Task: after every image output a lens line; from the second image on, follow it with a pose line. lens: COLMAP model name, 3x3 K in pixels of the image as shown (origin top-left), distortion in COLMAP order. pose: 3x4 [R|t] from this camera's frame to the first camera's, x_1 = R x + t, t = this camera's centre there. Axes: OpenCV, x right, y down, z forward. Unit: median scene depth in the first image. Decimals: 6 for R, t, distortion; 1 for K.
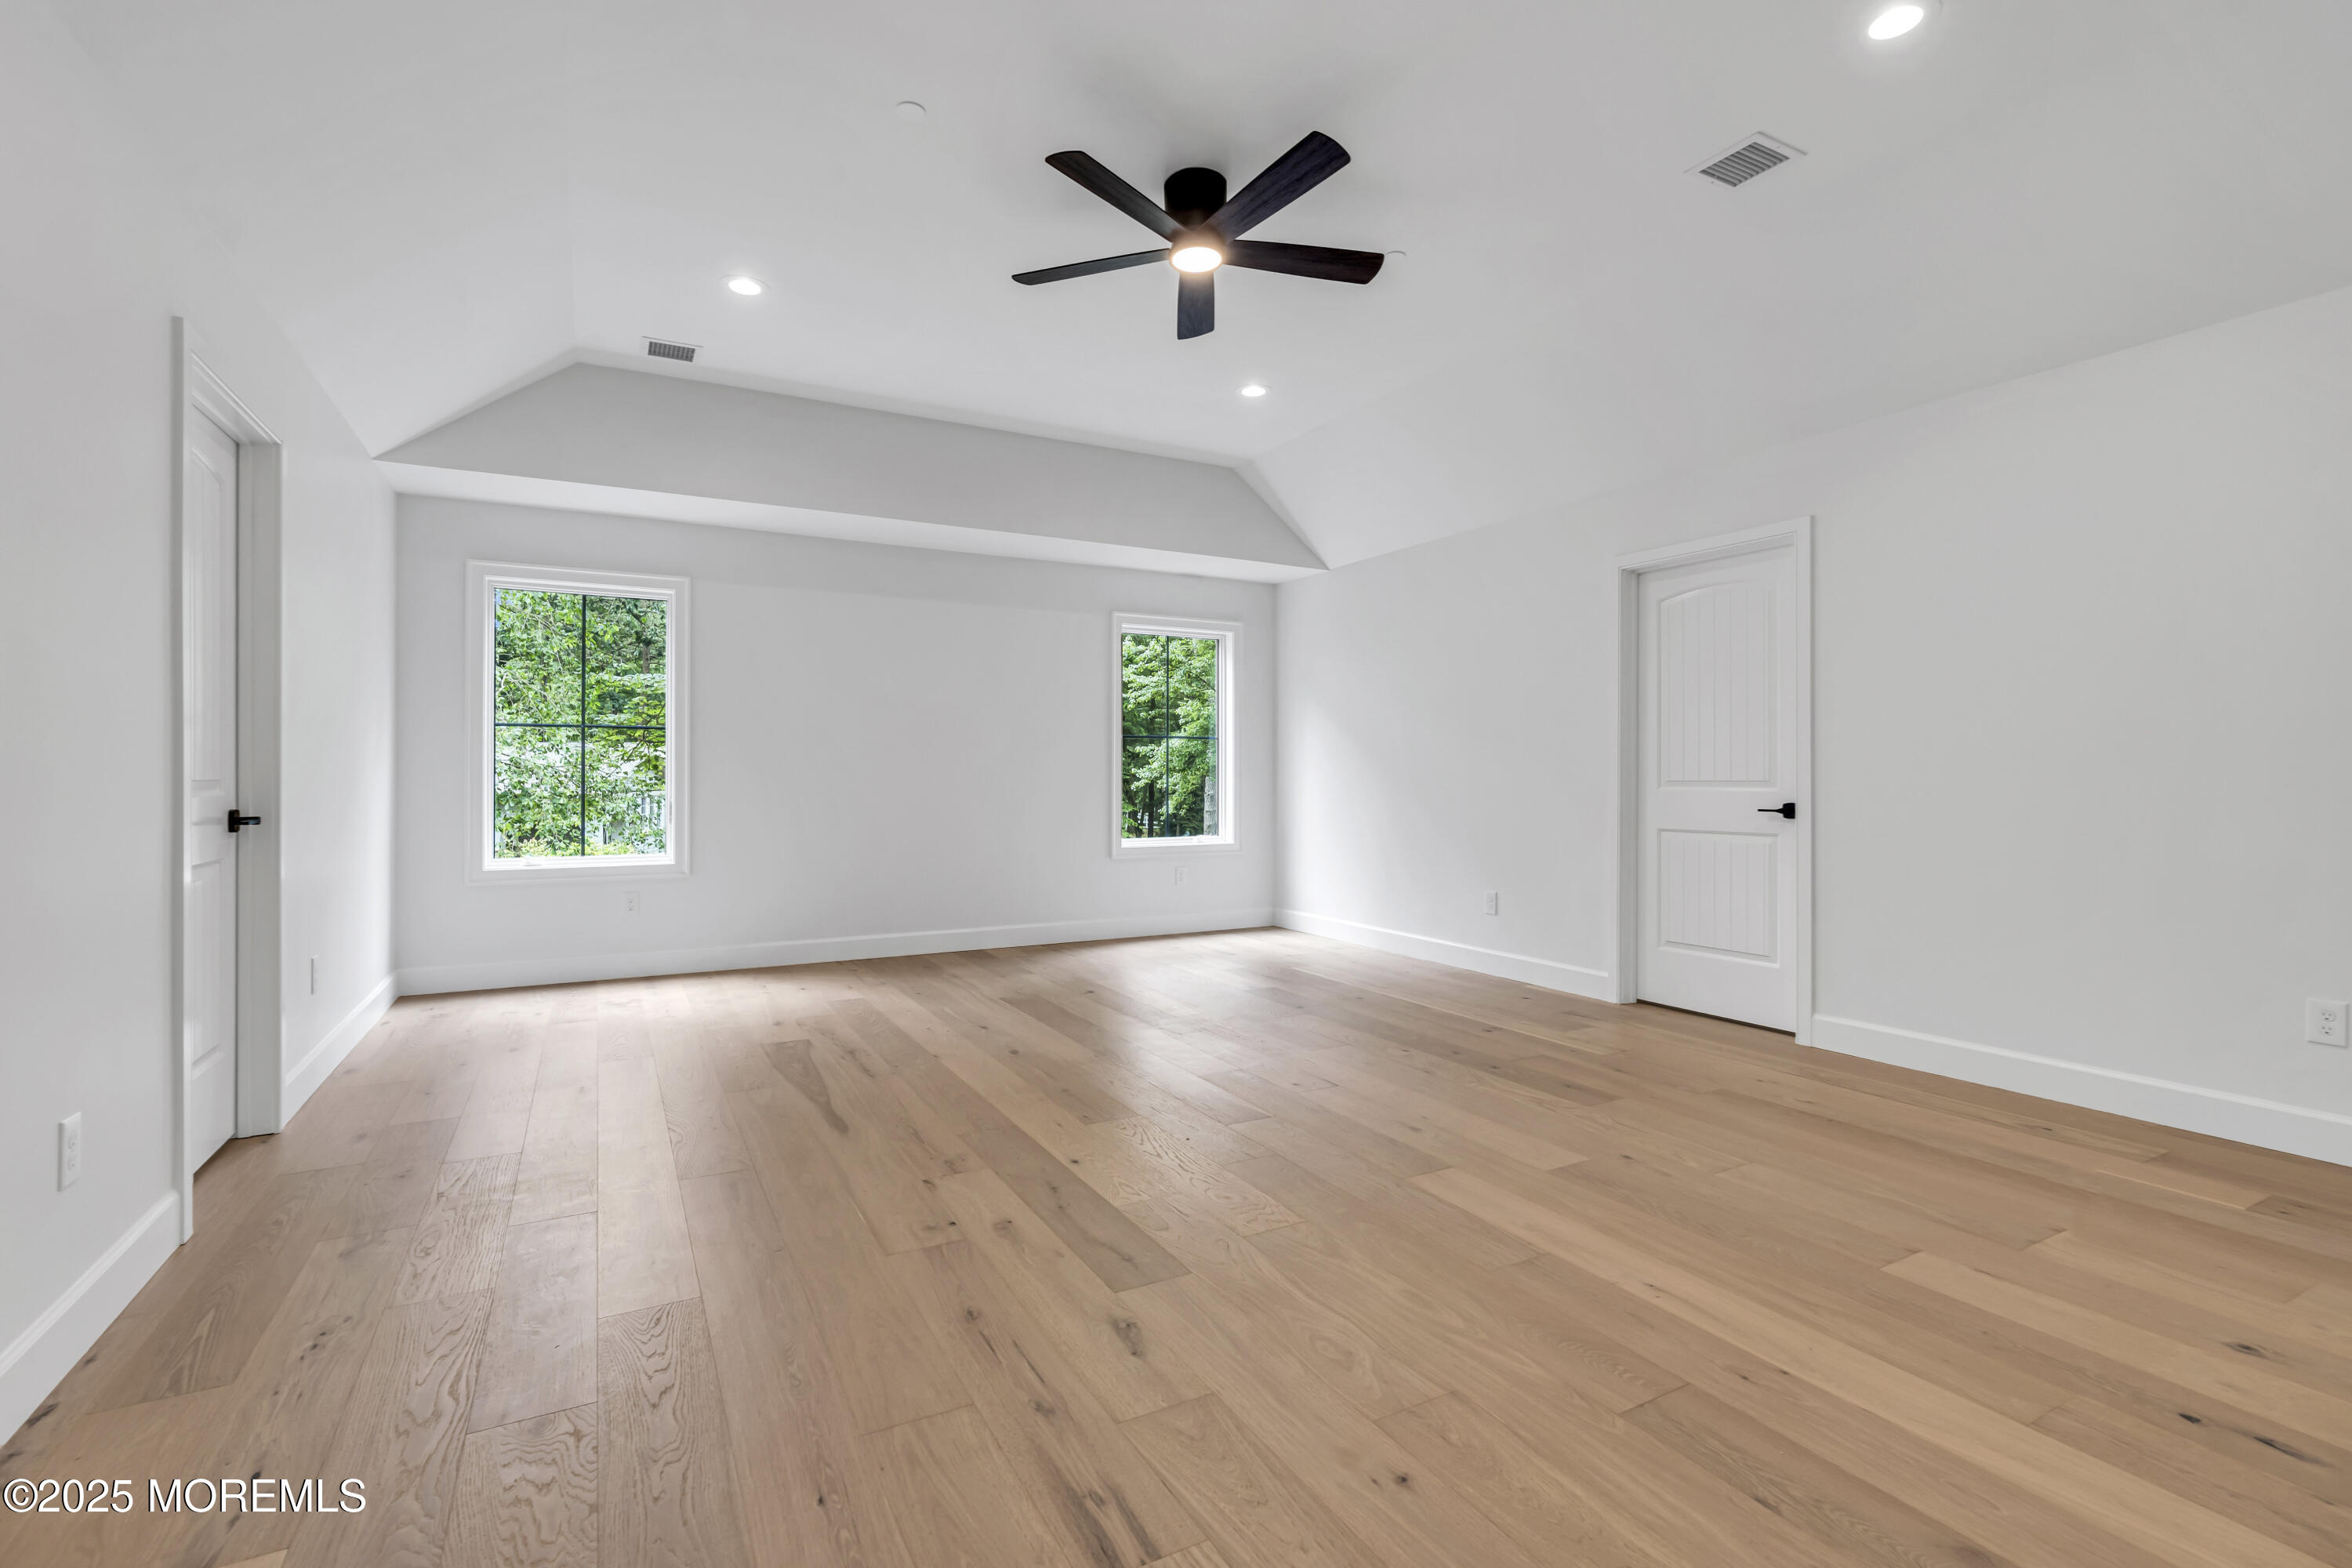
lens RADIAL K [[1066.9, 0, 1178.5], [0, 1066.9, 776.2], [0, 0, 1]] dist [-0.005338, 0.001261]
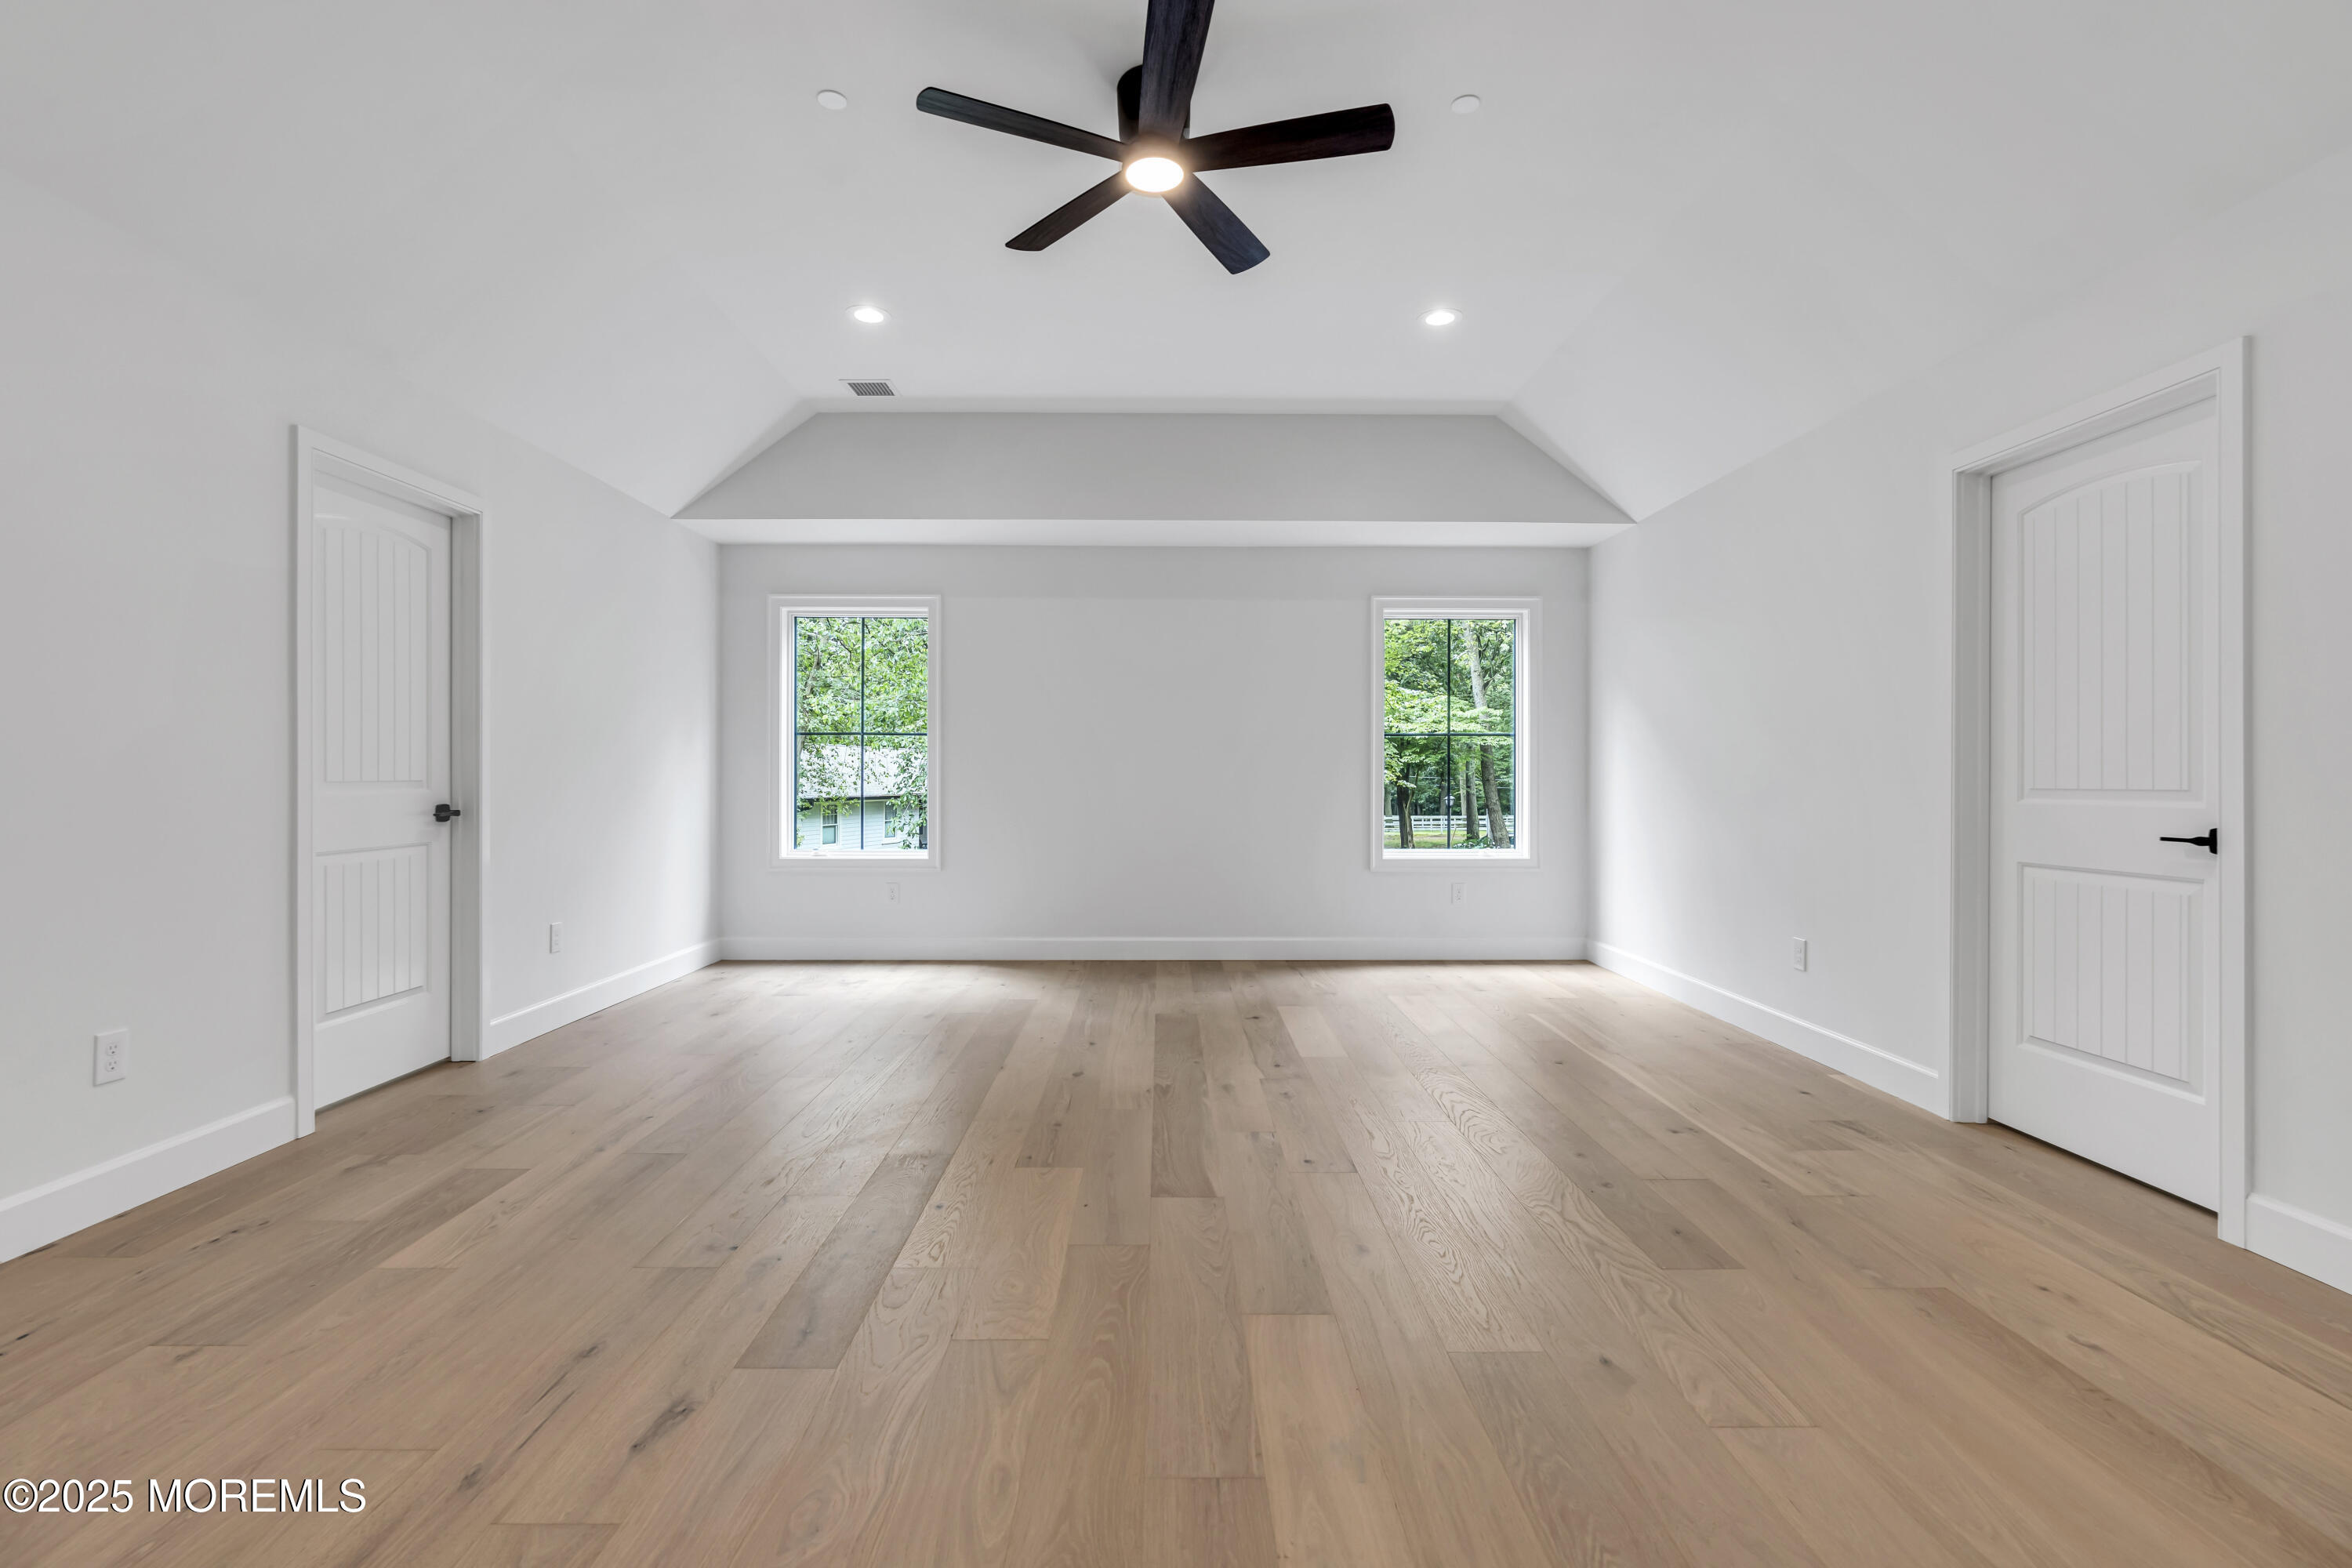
lens RADIAL K [[1066.9, 0, 1166.3], [0, 1066.9, 777.5], [0, 0, 1]] dist [-0.005338, 0.001261]
pose [[0.879200, 0.002433, -0.476447, 0.317769], [-0.002470, 0.999997, 0.000549, -0.002048], [0.476447, 0.000694, 0.879203, 0.187901]]
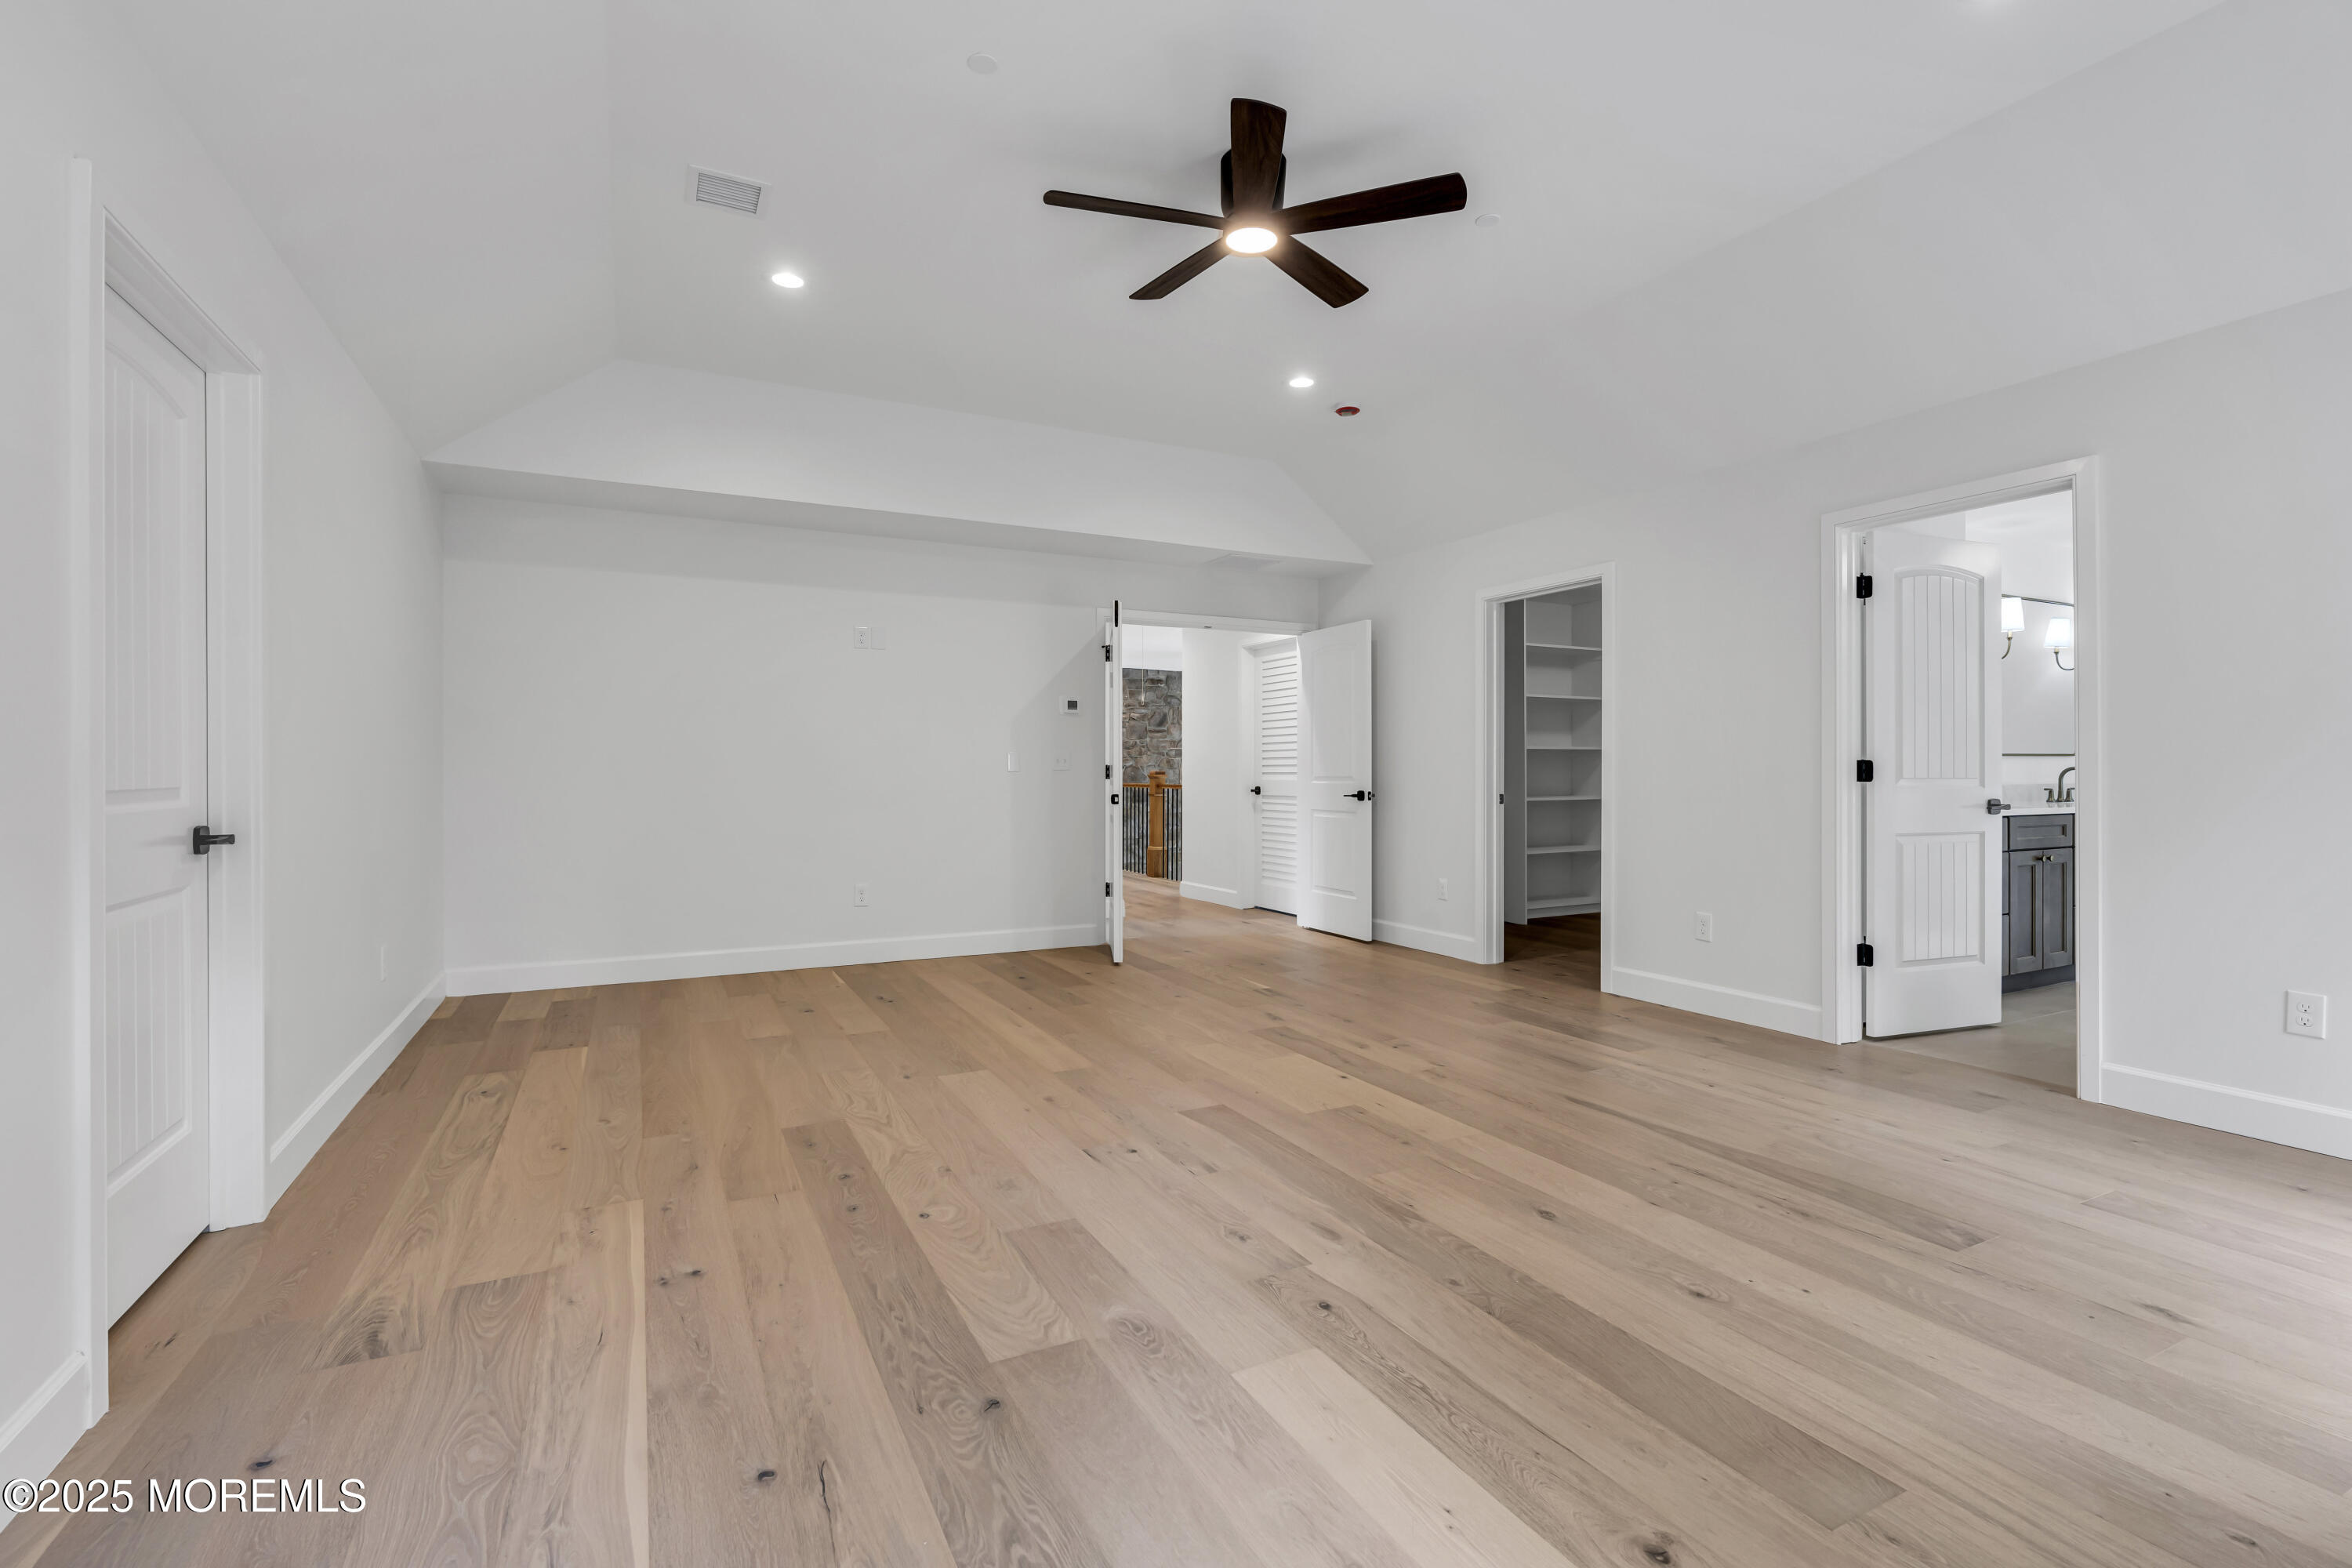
lens RADIAL K [[1066.9, 0, 1172.4], [0, 1066.9, 776.4], [0, 0, 1]] dist [-0.005338, 0.001261]
pose [[-0.999346, 0.000969, 0.036160, 0.038845], [0.001194, 0.999980, 0.006186, -0.004190], [-0.036153, 0.006225, -0.999327, 1.445436]]
